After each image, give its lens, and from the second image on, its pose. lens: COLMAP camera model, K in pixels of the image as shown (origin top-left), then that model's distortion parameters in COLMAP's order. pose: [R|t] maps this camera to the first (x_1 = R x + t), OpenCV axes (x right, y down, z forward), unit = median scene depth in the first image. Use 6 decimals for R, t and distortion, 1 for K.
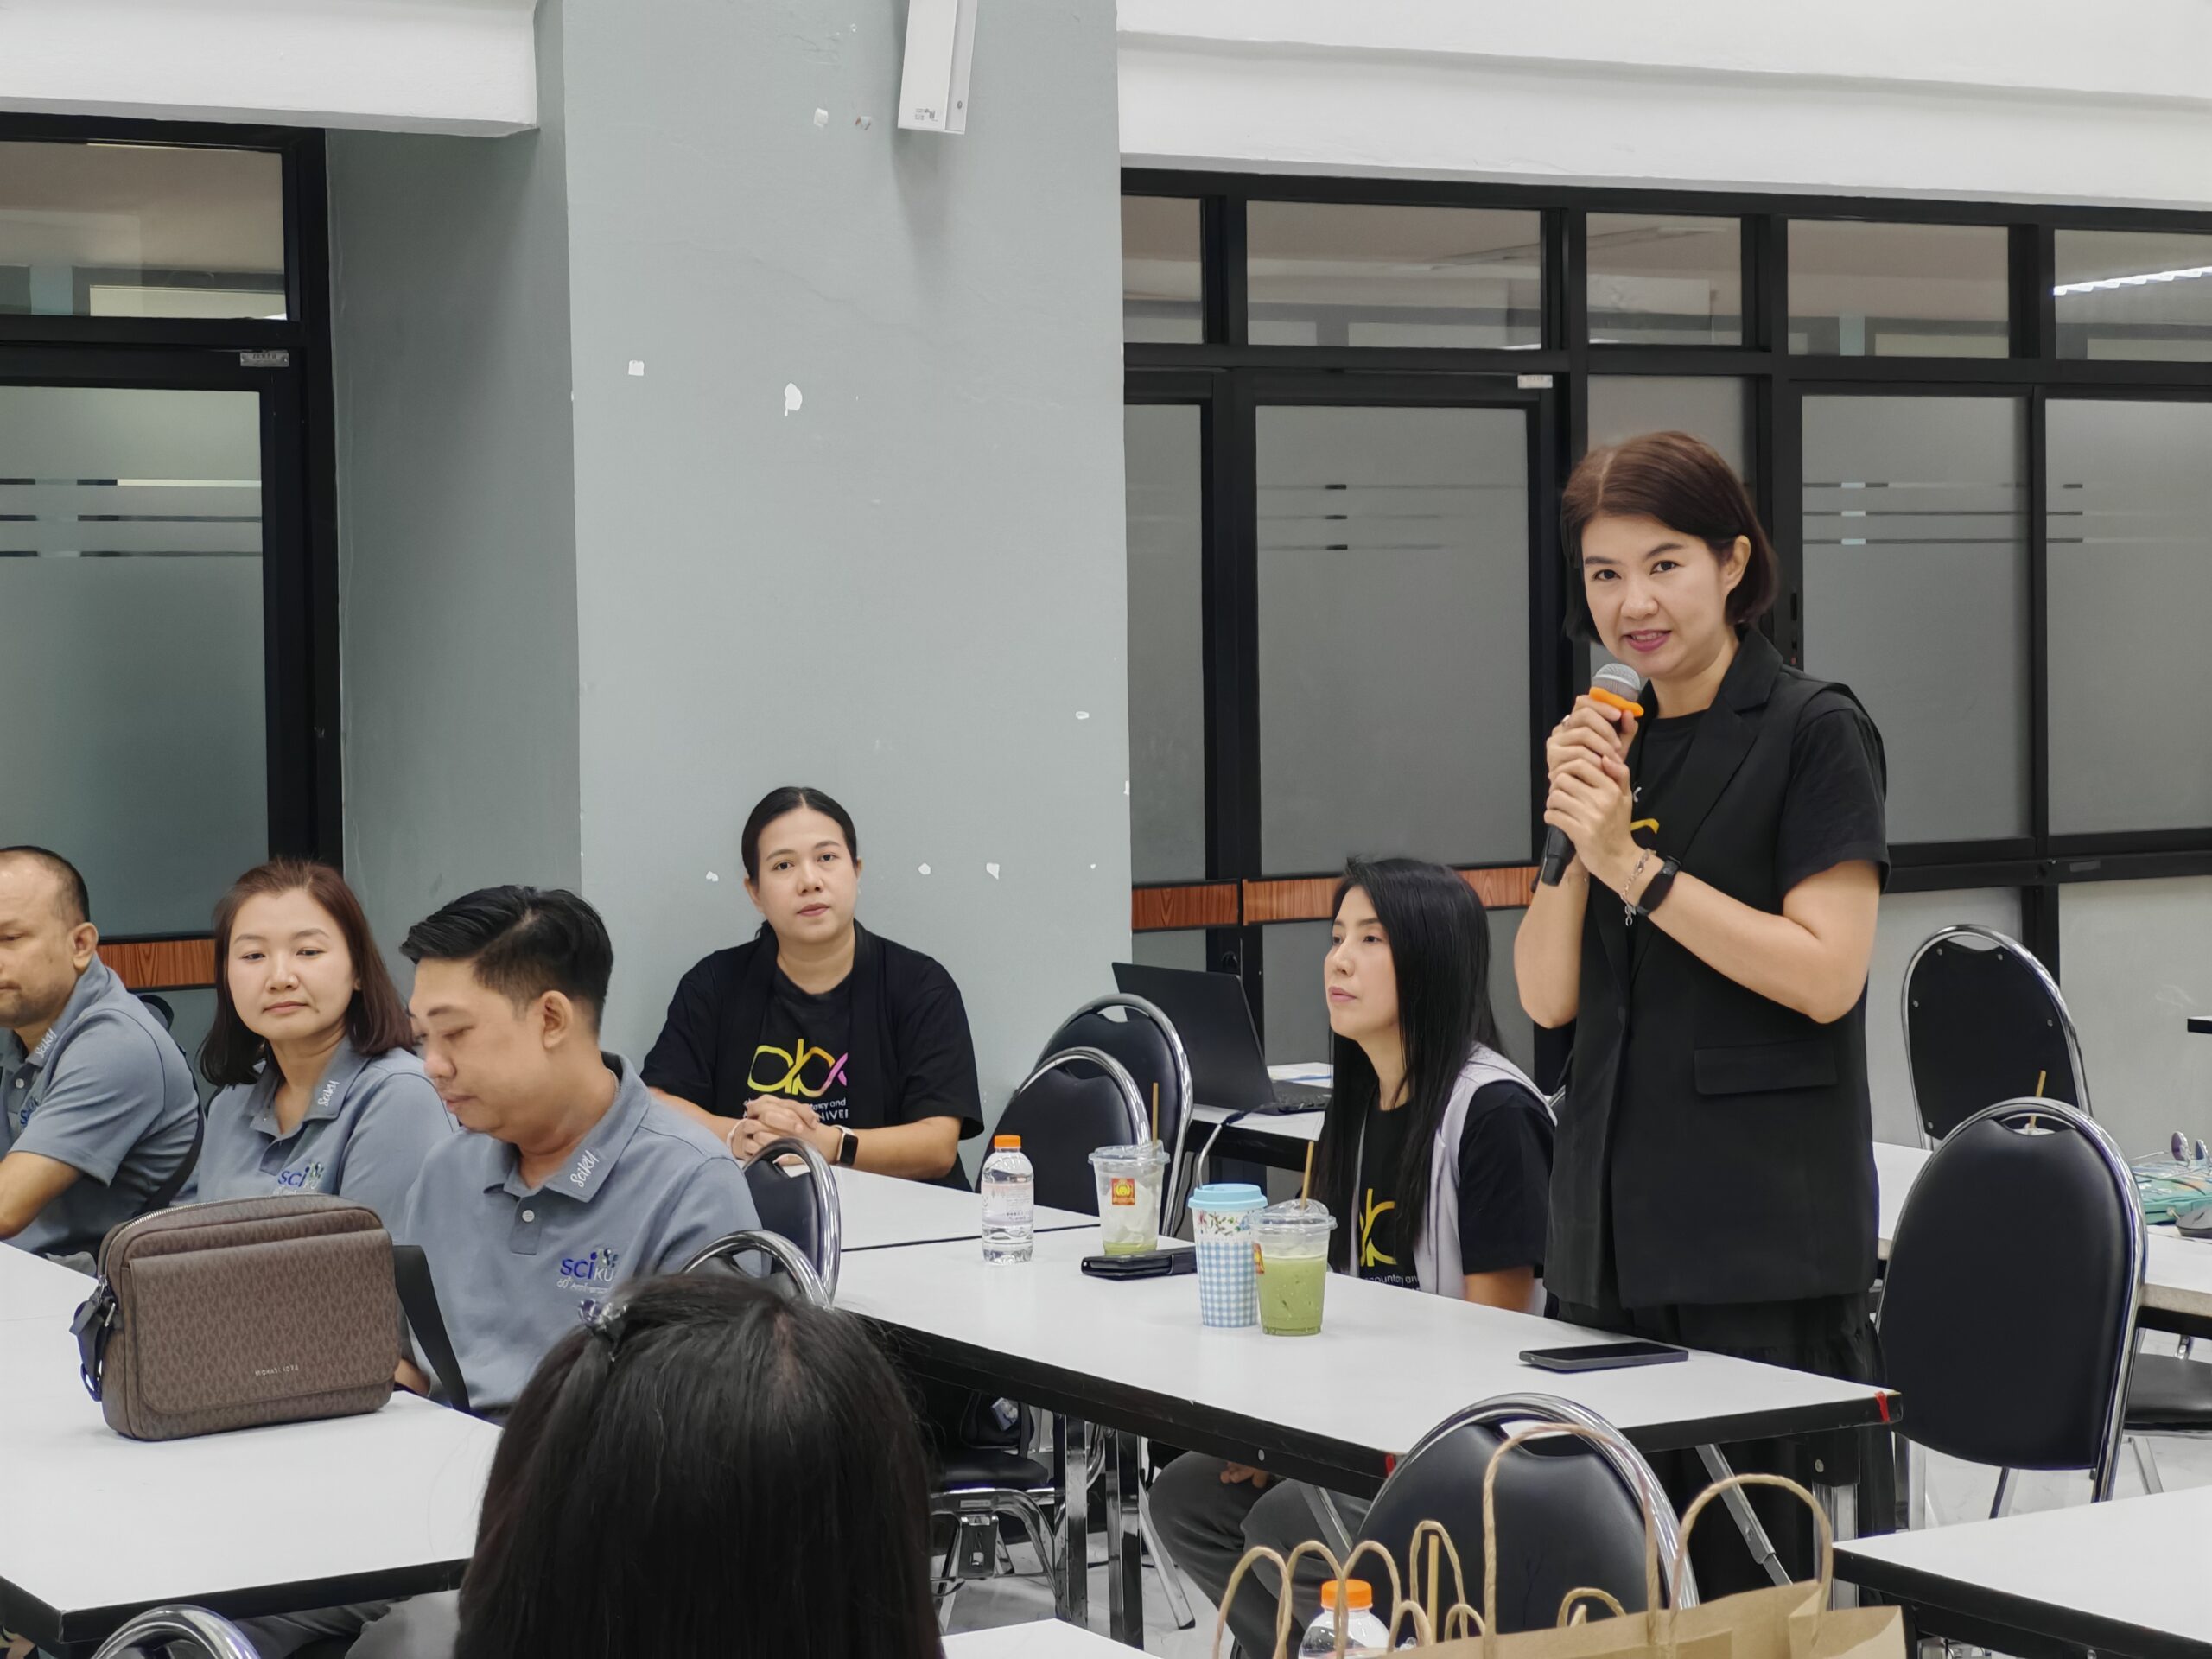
lens RADIAL K [[4416.5, 0, 1104.3], [0, 4416.5, 826.8], [0, 0, 1]] dist [0.092221, 0.000000]
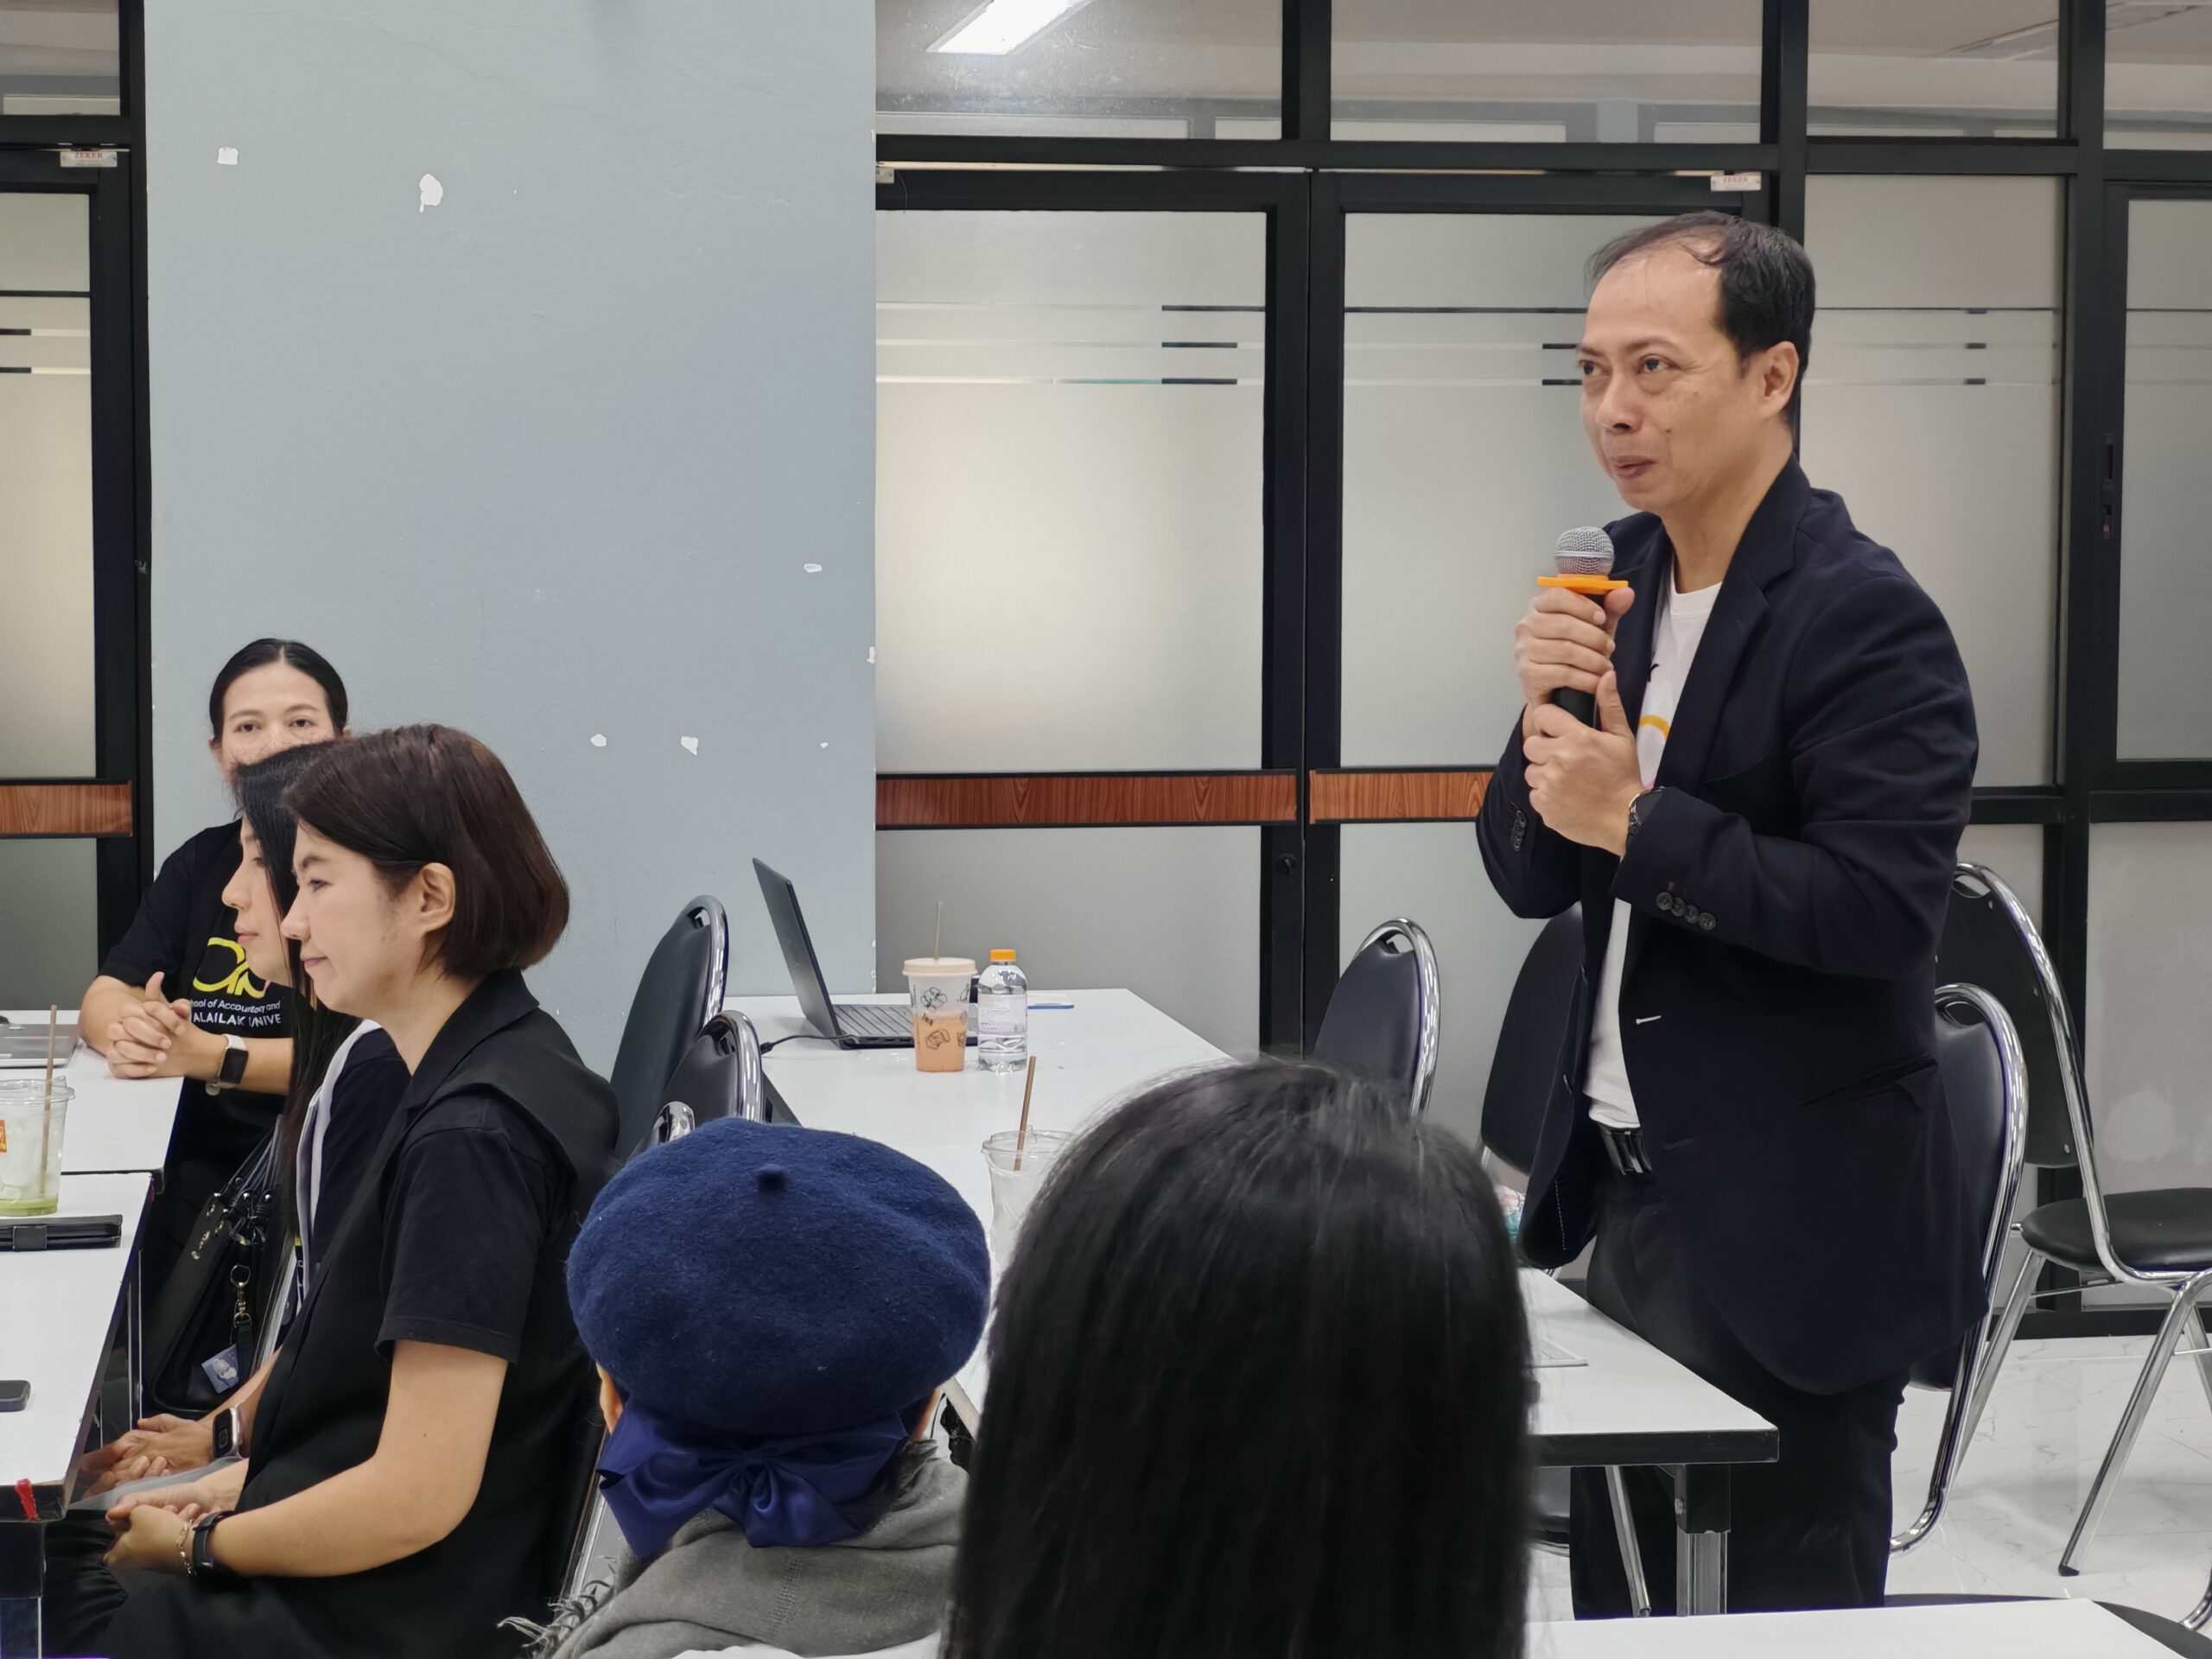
lens RADIAL K [[4416.5, 0, 1106.6], [0, 4416.5, 833.8], [0, 0, 1]] dist [0.092221, 0.000000]
pose [[0.934375, 0.043678, -0.353603, 0.336276], [-0.032395, 0.998761, 0.037767, -0.007760], [0.354815, -0.023834, 0.934633, 0.213922]]
